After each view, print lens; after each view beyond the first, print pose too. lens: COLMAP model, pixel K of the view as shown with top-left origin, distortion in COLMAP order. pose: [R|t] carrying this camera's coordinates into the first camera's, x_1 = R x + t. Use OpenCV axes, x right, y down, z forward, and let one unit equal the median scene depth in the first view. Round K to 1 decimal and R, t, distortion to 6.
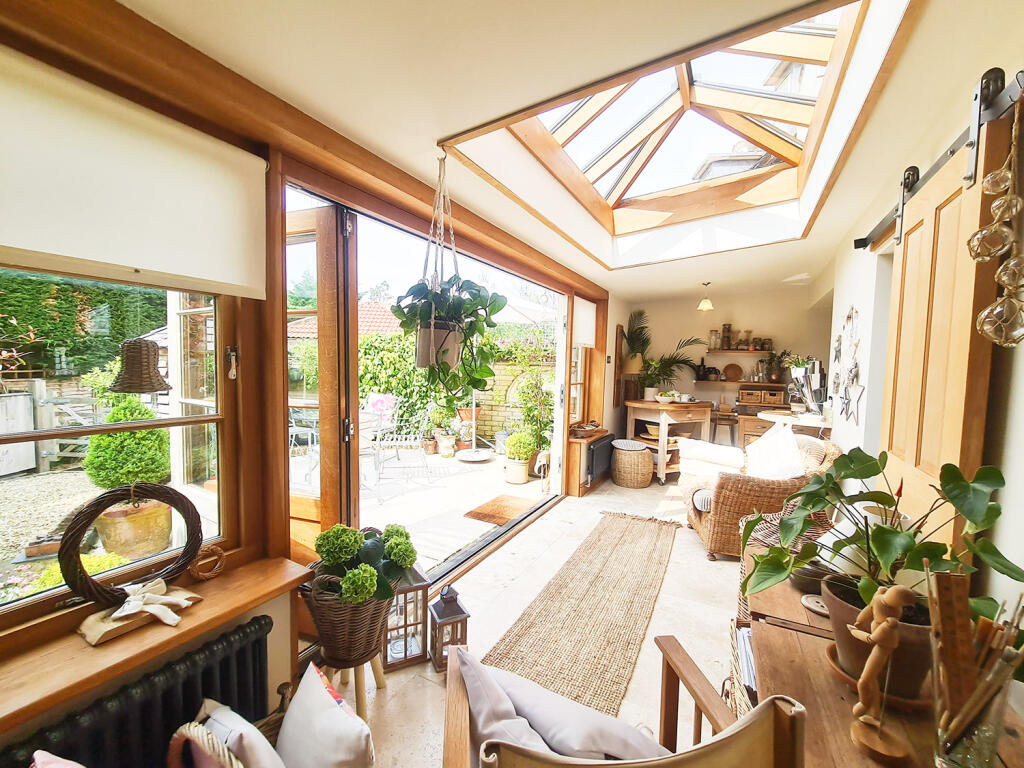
lens RADIAL K [[437.2, 0, 508.7], [0, 437.2, 386.1], [0, 0, 1]] dist [0.004567, 0.000526]
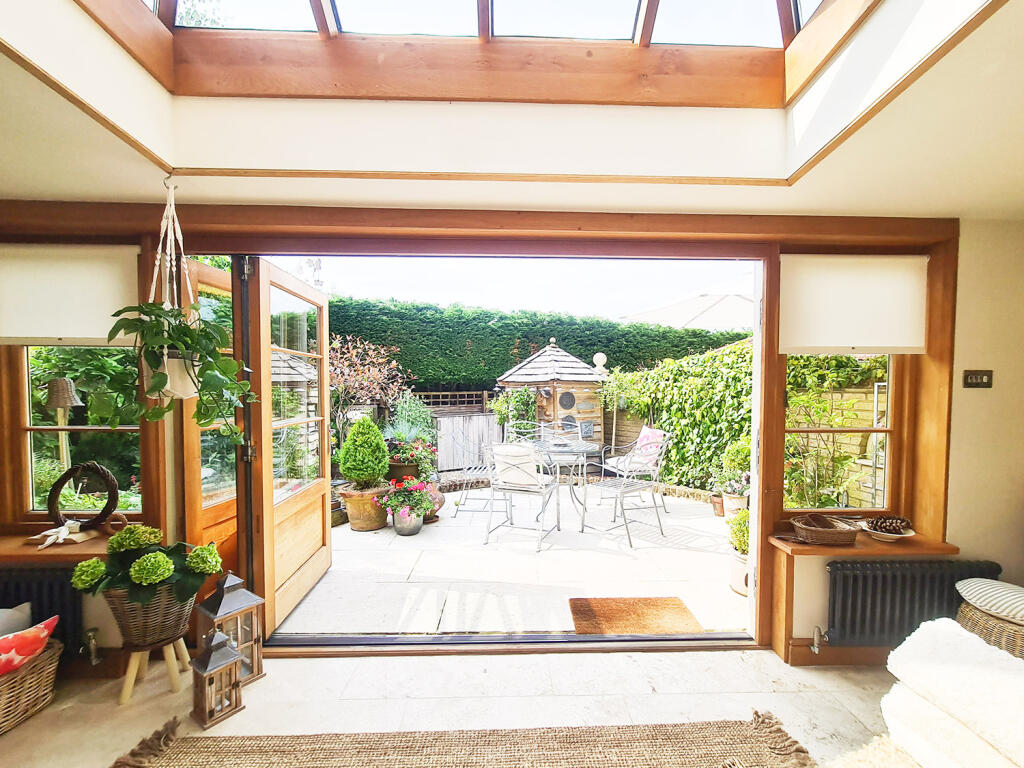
lens RADIAL K [[452.9, 0, 507.8], [0, 452.9, 393.3], [0, 0, 1]] dist [0.000757, -0.000114]
pose [[0.492102, -0.003648, -0.870530, 0.278859], [-0.040672, 0.998803, -0.027177, -0.011844], [0.869587, 0.048781, 0.491364, 0.289851]]
